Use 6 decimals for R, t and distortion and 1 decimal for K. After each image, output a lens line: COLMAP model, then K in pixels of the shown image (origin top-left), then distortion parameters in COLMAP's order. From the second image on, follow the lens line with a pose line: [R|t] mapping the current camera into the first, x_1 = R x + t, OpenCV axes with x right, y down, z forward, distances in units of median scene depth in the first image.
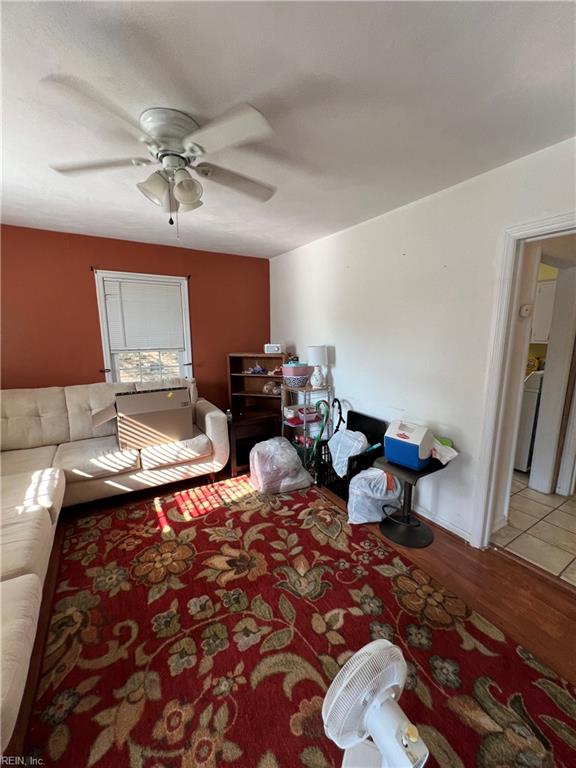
lens RADIAL K [[309.2, 0, 290.1], [0, 309.2, 386.0], [0, 0, 1]] dist [-0.000083, 0.000186]
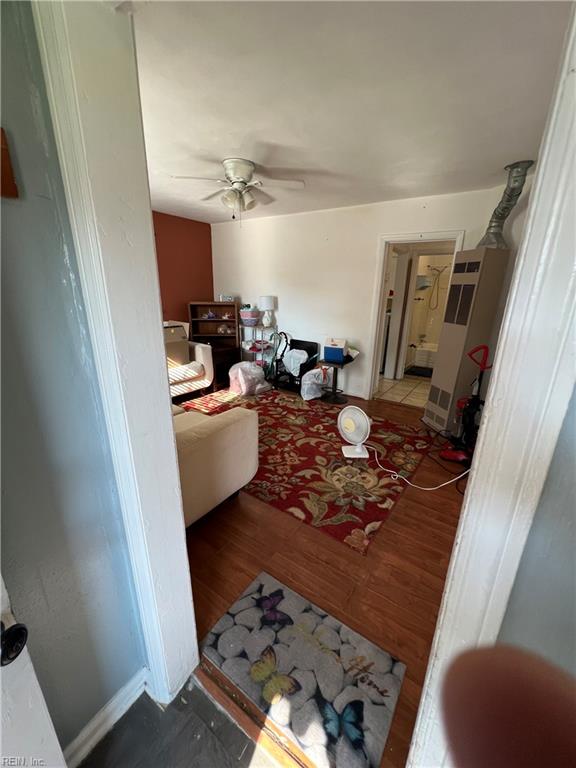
lens RADIAL K [[309.2, 0, 290.1], [0, 309.2, 386.0], [0, 0, 1]] dist [-0.000083, 0.000186]
pose [[0.912675, -0.098369, 0.396670, -0.534396], [0.046898, 0.989398, 0.137451, 0.116579], [-0.405985, -0.106845, 0.907612, -0.503555]]
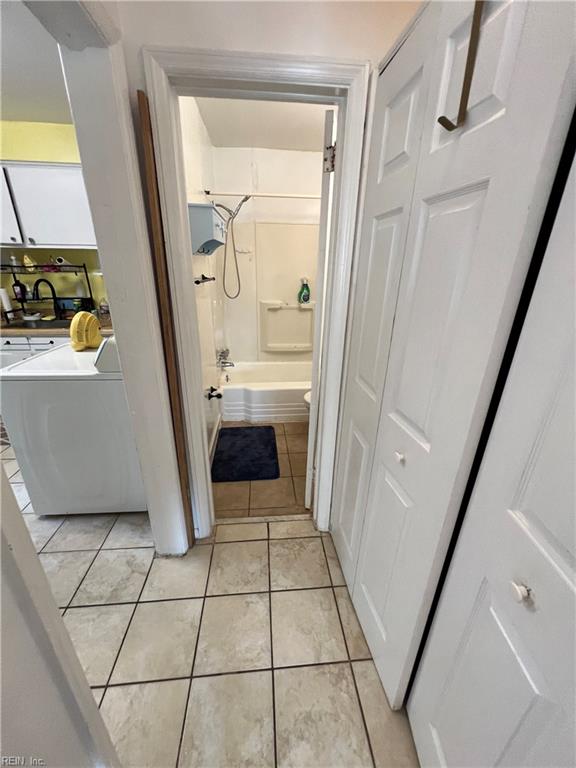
lens RADIAL K [[309.2, 0, 290.1], [0, 309.2, 386.0], [0, 0, 1]] dist [-0.000083, 0.000186]
pose [[0.445187, -0.322535, 0.835332, 0.600118], [0.136014, 0.946409, 0.292935, -0.094858], [-0.885047, -0.016794, 0.465198, 0.634662]]
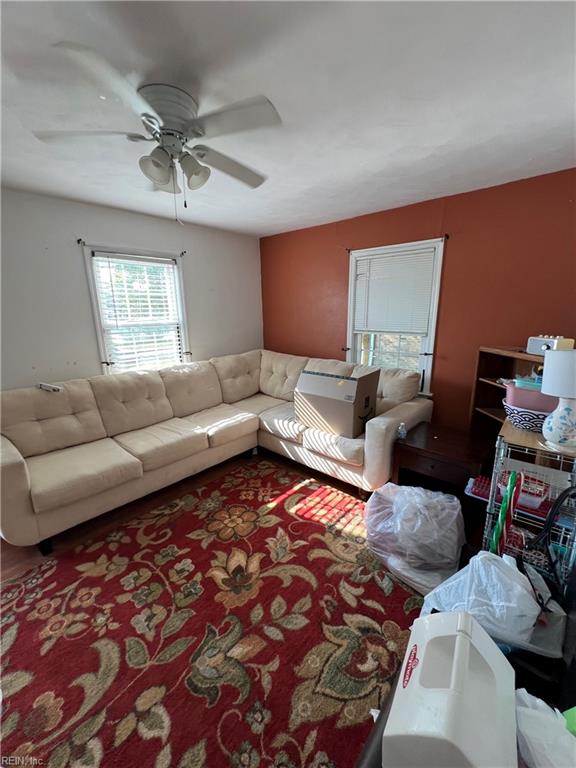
lens RADIAL K [[309.2, 0, 289.0], [0, 309.2, 387.5], [0, 0, 1]] dist [-0.001736, 0.000136]
pose [[0.284924, 0.231558, -0.930161, 0.462908], [-0.160311, 0.968227, 0.191928, -0.122532], [0.945050, 0.094430, 0.312993, 0.640059]]
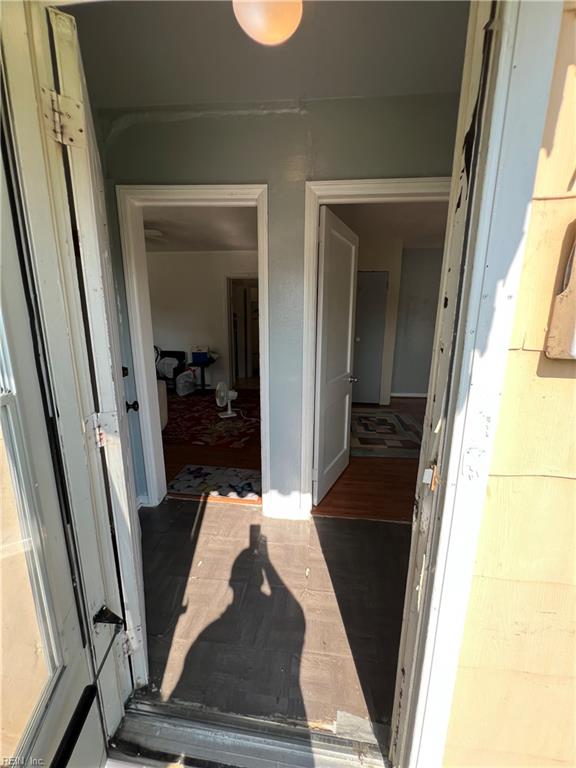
lens RADIAL K [[309.2, 0, 290.1], [0, 309.2, 386.0], [0, 0, 1]] dist [-0.000083, 0.000186]
pose [[0.620689, -0.154264, 0.768732, -0.951482], [0.127971, 0.987238, 0.094787, 0.254108], [-0.773543, 0.039542, 0.632509, -0.935763]]
